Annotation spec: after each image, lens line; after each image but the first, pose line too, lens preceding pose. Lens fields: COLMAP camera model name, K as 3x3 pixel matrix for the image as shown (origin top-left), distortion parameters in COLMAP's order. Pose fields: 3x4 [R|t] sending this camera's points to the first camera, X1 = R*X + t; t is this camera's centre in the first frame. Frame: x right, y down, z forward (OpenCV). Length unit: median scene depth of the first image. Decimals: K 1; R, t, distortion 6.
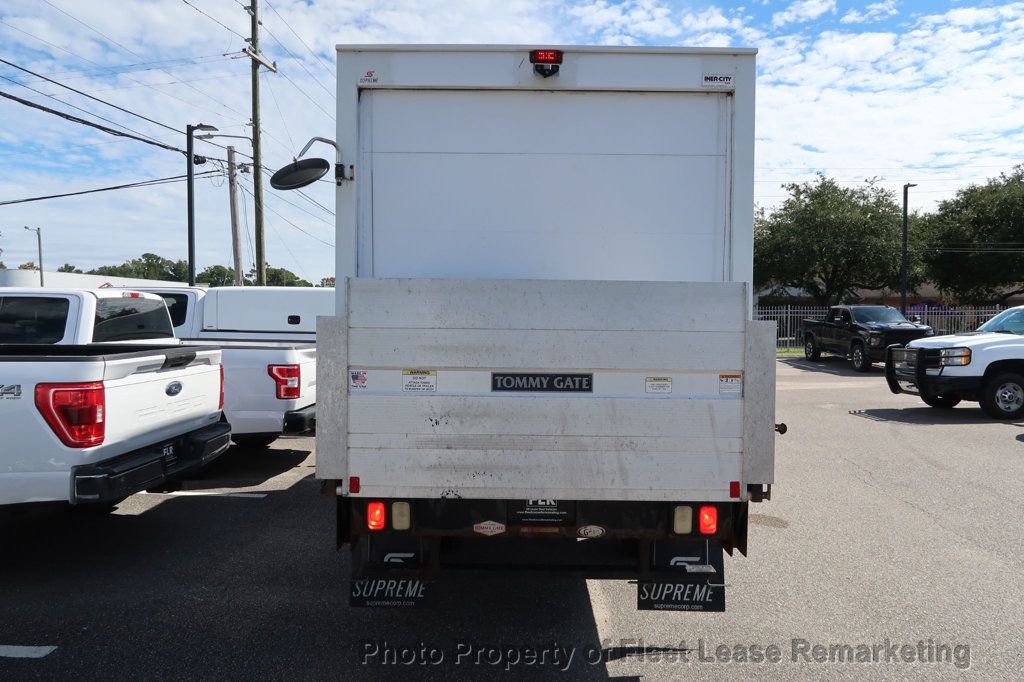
lens RADIAL K [[710.5, 0, 504.6], [0, 710.5, 335.9], [0, 0, 1]] dist [-0.030073, 0.008679]
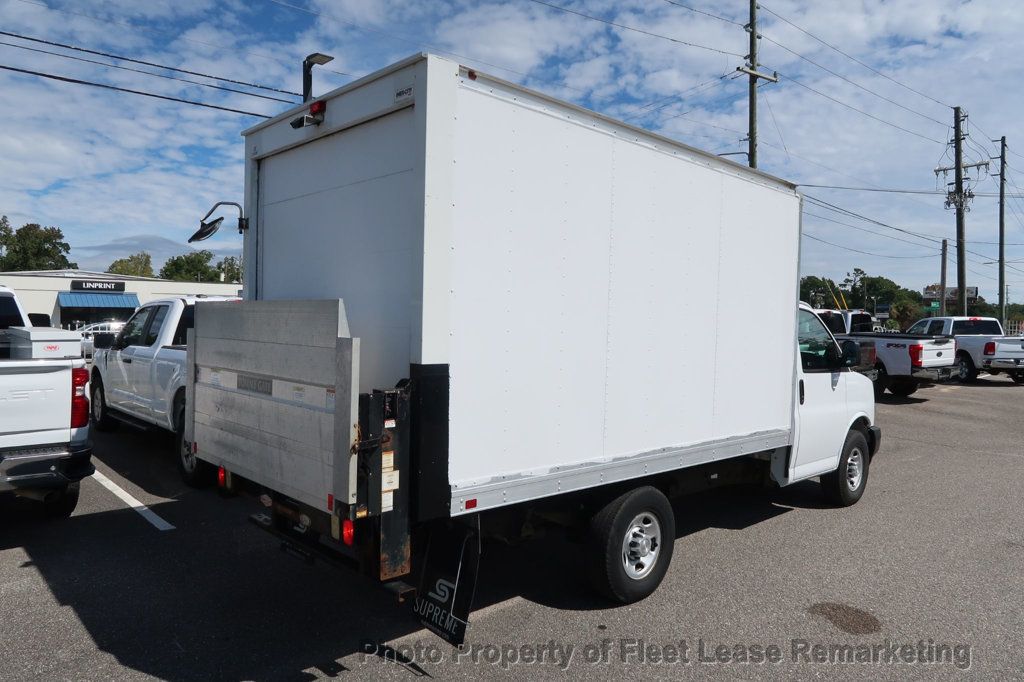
lens RADIAL K [[710.5, 0, 504.6], [0, 710.5, 335.9], [0, 0, 1]] dist [-0.030073, 0.008679]
pose [[0.689051, 0.019193, -0.724459, 0.152802], [-0.031022, 0.999514, -0.003026, -0.003468], [0.724049, 0.024559, 0.689311, 0.058061]]
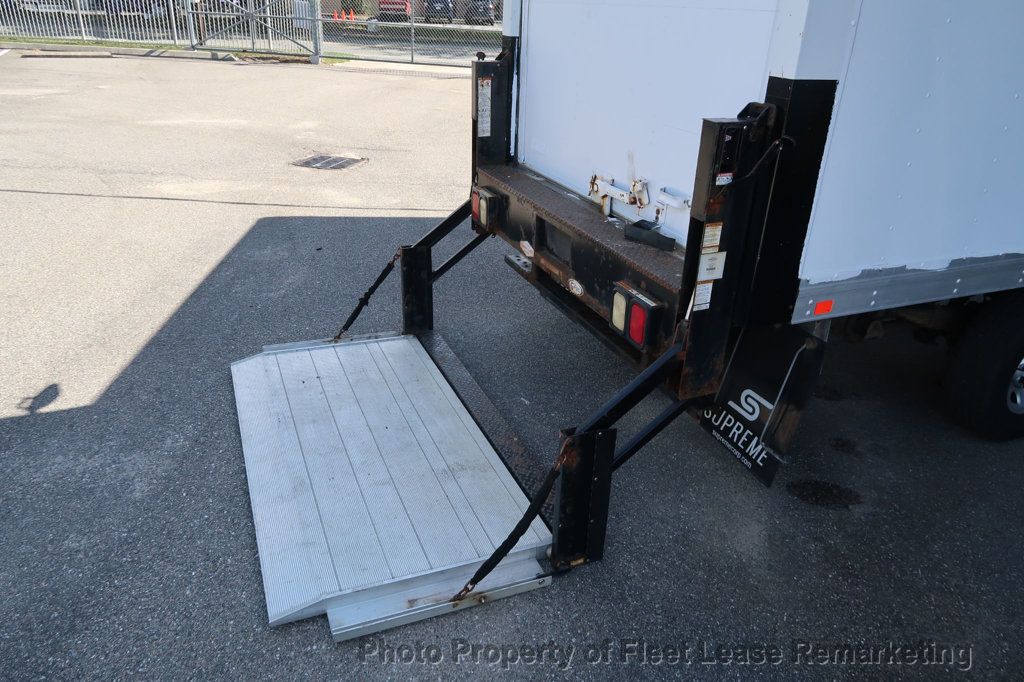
lens RADIAL K [[710.5, 0, 504.6], [0, 710.5, 335.9], [0, 0, 1]] dist [-0.030073, 0.008679]
pose [[0.393214, 0.397277, -0.829188, 0.108905], [-0.054583, 0.910330, 0.410269, -0.002518], [0.917825, -0.116064, 0.379639, 0.077196]]
